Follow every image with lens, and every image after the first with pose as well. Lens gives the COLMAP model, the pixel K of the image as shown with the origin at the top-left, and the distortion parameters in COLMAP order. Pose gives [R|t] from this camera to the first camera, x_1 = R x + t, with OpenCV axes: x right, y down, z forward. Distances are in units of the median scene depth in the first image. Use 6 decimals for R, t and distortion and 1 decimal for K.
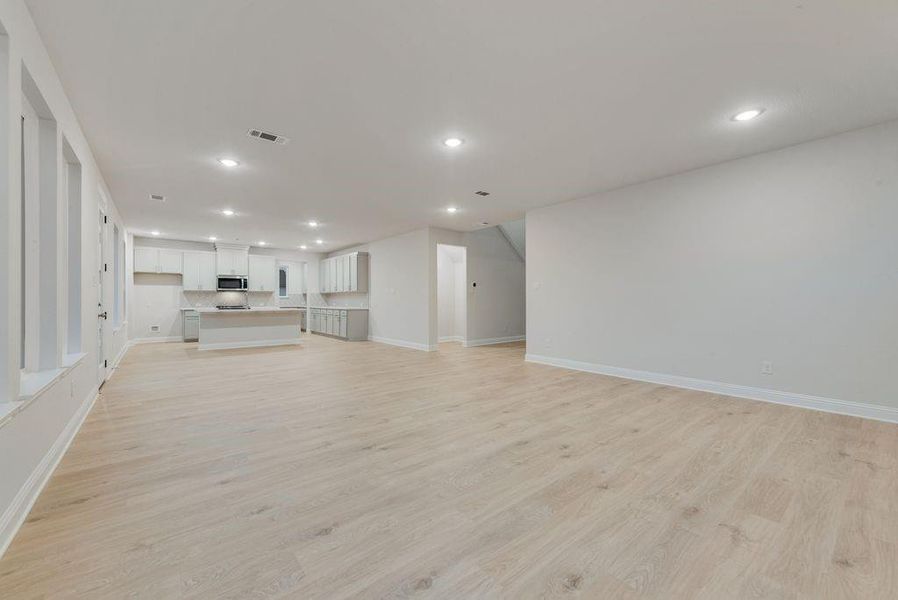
lens RADIAL K [[357.5, 0, 451.2], [0, 357.5, 299.4], [0, 0, 1]] dist [0.013002, 0.000028]
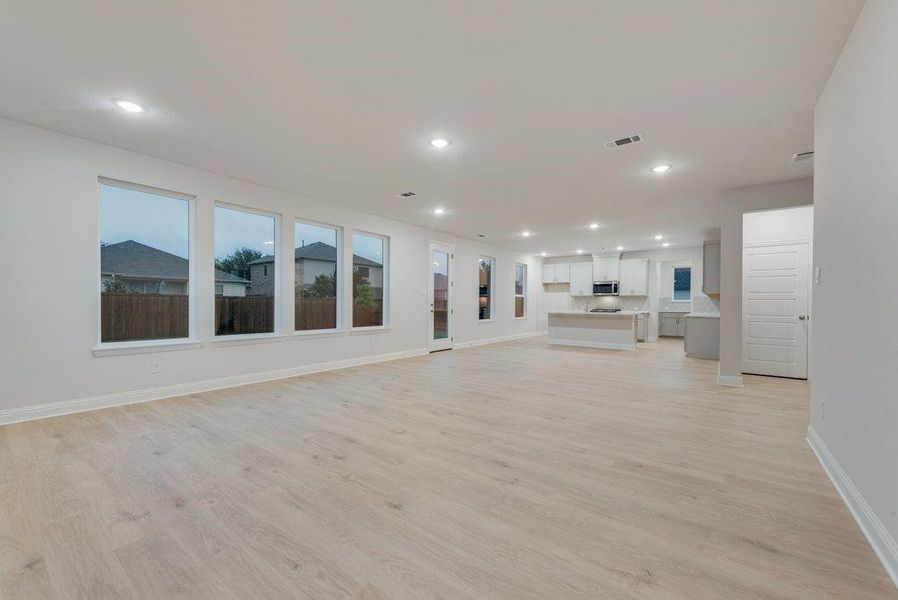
lens RADIAL K [[357.5, 0, 449.7], [0, 357.5, 303.3], [0, 0, 1]] dist [0.013002, 0.000028]
pose [[0.233215, 0.004828, -0.972413, 0.363965], [-0.005353, 0.999979, 0.003681, -0.000935], [0.972410, 0.004347, 0.233236, 0.294968]]
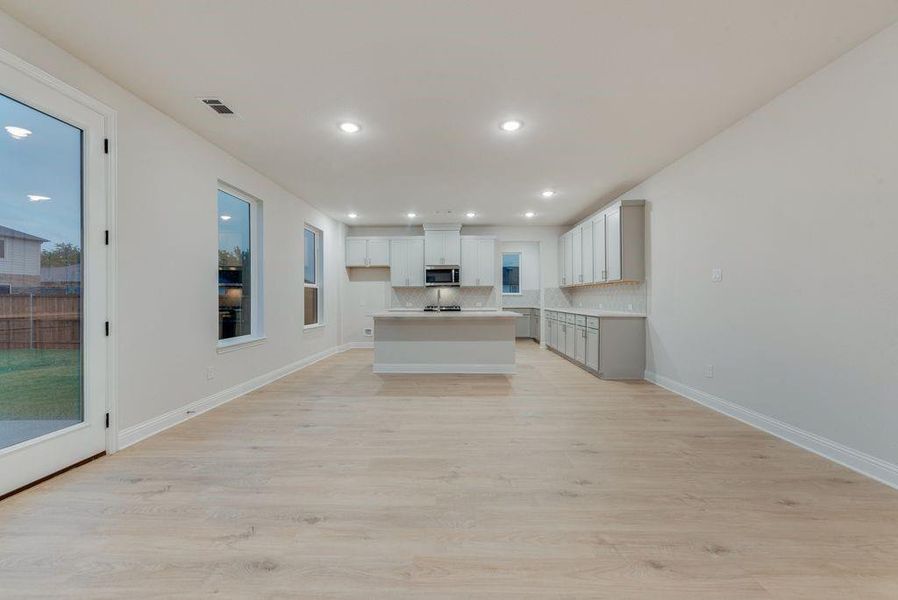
lens RADIAL K [[357.5, 0, 448.5], [0, 357.5, 297.6], [0, 0, 1]] dist [0.013002, 0.000028]
pose [[0.756345, -0.003979, -0.654161, -0.117612], [0.004171, 0.999991, -0.001260, 0.001248], [0.654159, -0.001776, 0.756355, 0.467489]]
